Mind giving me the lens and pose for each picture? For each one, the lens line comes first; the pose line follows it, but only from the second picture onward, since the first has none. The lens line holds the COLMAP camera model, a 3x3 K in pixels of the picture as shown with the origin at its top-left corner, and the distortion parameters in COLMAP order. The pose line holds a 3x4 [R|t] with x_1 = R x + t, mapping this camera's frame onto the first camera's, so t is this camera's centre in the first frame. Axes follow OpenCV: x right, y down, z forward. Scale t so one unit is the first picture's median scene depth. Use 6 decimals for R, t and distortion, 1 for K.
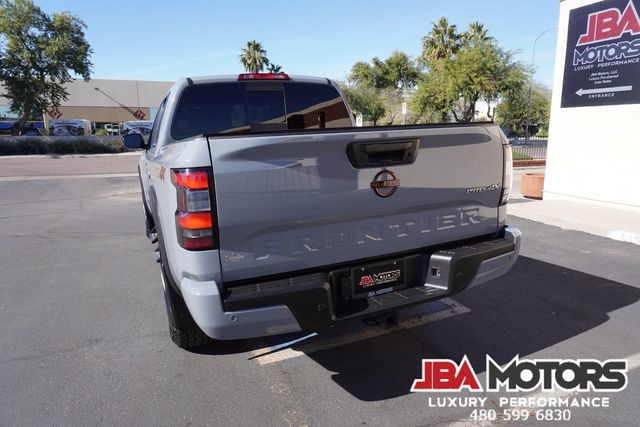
lens RADIAL K [[423.5, 0, 320.9], [0, 423.5, 214.0], [0, 0, 1]] dist [-0.042868, 0.022014]
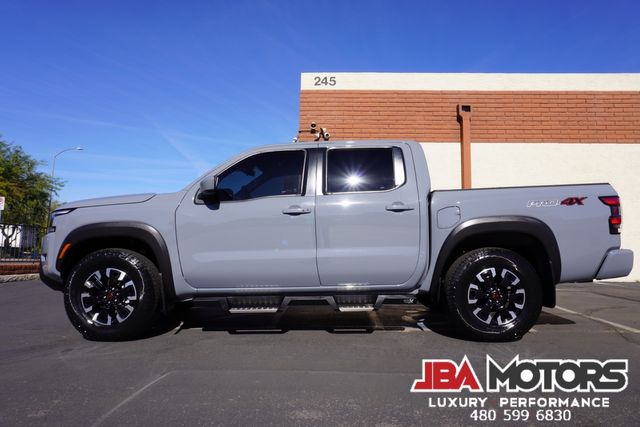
lens RADIAL K [[423.5, 0, 321.2], [0, 423.5, 214.3], [0, 0, 1]] dist [-0.042868, 0.022014]
pose [[0.417913, 0.096840, 0.903311, -0.787411], [0.159370, 0.971069, -0.177836, 0.031603], [-0.894399, 0.218281, 0.390389, 0.409125]]
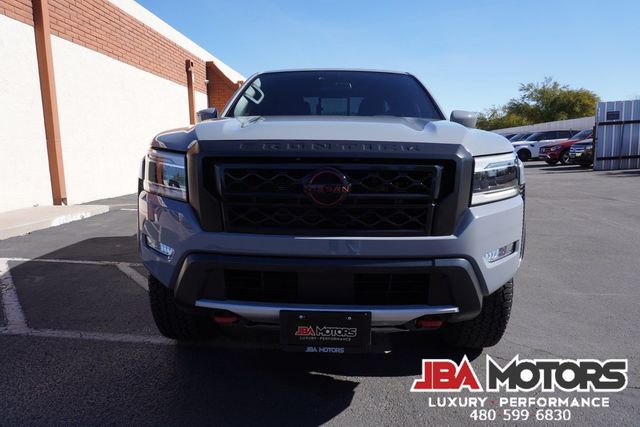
lens RADIAL K [[423.5, 0, 316.1], [0, 423.5, 212.2], [0, 0, 1]] dist [-0.042868, 0.022014]
pose [[-0.896953, -0.036635, 0.440606, -0.405383], [0.112953, 0.944503, 0.308473, -0.209033], [-0.427455, 0.326454, -0.843037, 1.312842]]
